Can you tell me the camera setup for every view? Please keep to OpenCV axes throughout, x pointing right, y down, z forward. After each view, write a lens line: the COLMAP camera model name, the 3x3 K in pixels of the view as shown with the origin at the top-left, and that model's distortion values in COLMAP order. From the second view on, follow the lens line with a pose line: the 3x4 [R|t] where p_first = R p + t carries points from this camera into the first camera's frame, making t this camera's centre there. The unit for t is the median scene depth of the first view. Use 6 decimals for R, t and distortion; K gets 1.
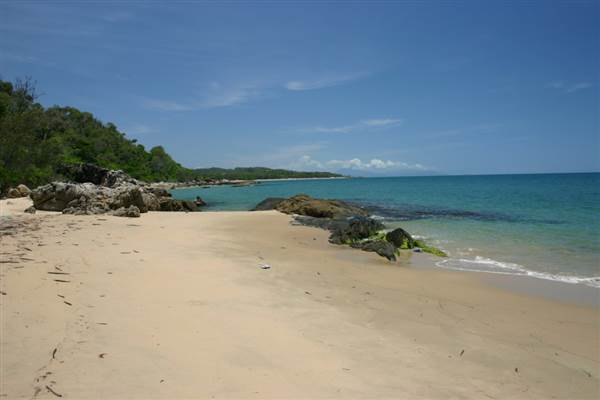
lens RADIAL K [[496.0, 0, 300.0], [0, 496.0, 200.0], [0, 0, 1]] dist [-0.132586, 0.107955]
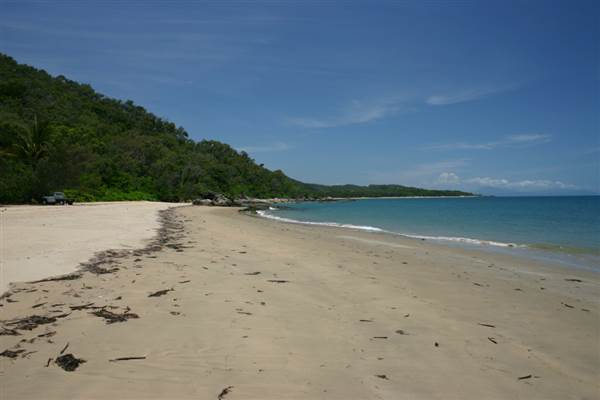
lens RADIAL K [[499.3, 0, 300.0], [0, 499.3, 200.0], [0, 0, 1]] dist [-0.142382, 0.125457]
pose [[0.961809, 0.016612, -0.273215, 0.112787], [-0.025912, 0.999200, -0.030465, 0.005823], [0.272490, 0.036381, 0.961470, -0.214093]]
